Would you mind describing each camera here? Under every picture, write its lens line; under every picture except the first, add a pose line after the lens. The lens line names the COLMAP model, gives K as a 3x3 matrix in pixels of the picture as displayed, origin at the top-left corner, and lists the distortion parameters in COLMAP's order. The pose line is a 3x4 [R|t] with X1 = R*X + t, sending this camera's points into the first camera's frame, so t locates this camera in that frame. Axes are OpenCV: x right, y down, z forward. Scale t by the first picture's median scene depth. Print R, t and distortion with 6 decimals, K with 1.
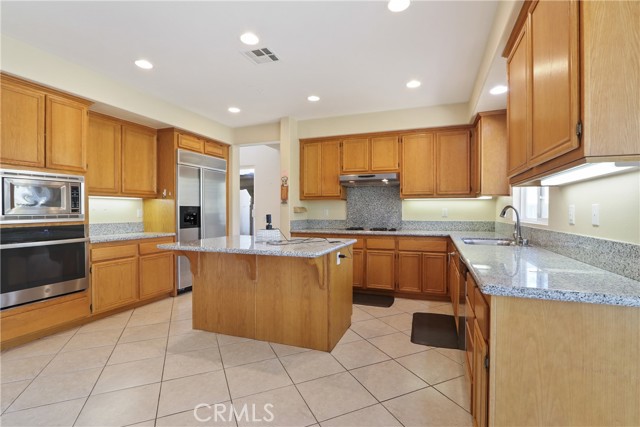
lens RADIAL K [[299.8, 0, 321.1], [0, 299.8, 211.1], [0, 0, 1]] dist [-0.002379, -0.000389]
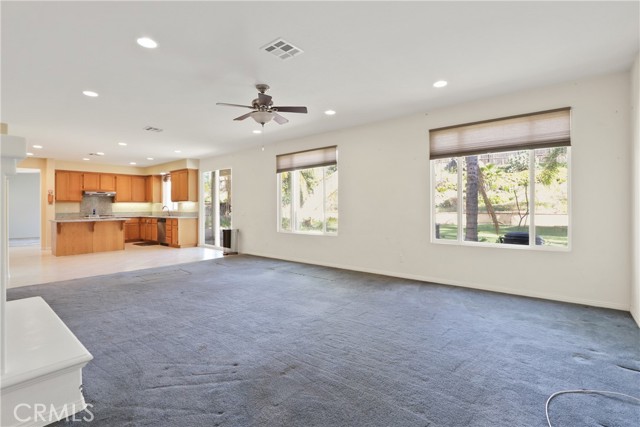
lens RADIAL K [[299.8, 0, 320.2], [0, 299.8, 209.5], [0, 0, 1]] dist [-0.002379, -0.000389]
pose [[0.330668, -0.012752, 0.943661, -1.381251], [0.014866, 0.999855, 0.008302, 0.017802], [-0.943630, 0.011283, 0.330810, -1.260394]]
